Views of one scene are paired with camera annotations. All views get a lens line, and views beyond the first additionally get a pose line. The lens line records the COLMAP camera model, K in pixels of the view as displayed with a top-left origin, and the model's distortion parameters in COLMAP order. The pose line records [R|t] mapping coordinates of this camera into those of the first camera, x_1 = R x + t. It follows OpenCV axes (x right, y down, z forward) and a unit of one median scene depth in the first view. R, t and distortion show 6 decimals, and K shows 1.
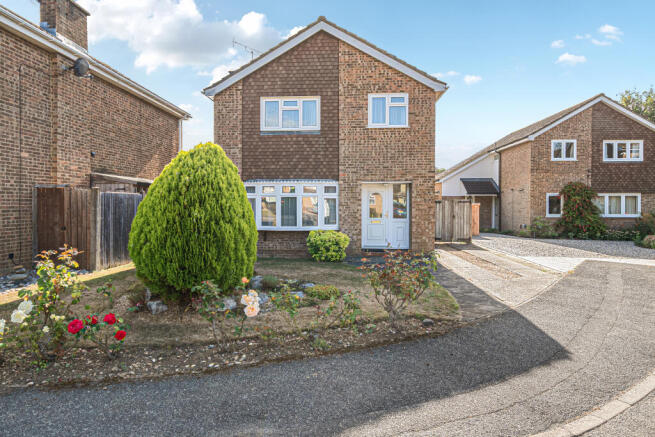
lens RADIAL K [[379.3, 0, 327.5], [0, 379.3, 214.3], [0, 0, 1]] dist [-0.003748, -0.000692]
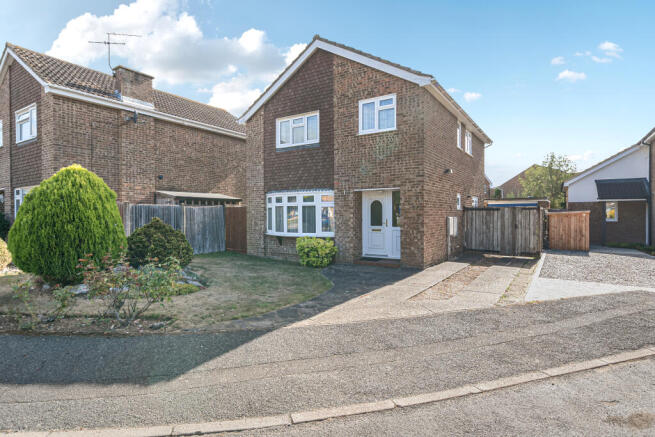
lens RADIAL K [[347.3, 0, 327.8], [0, 347.3, 219.8], [0, 0, 1]] dist [0.000859, 0.000252]
pose [[0.874095, 0.003334, -0.485743, 0.478993], [-0.007558, 0.999949, -0.006737, 0.000564], [0.485696, 0.009560, 0.874076, 0.167004]]
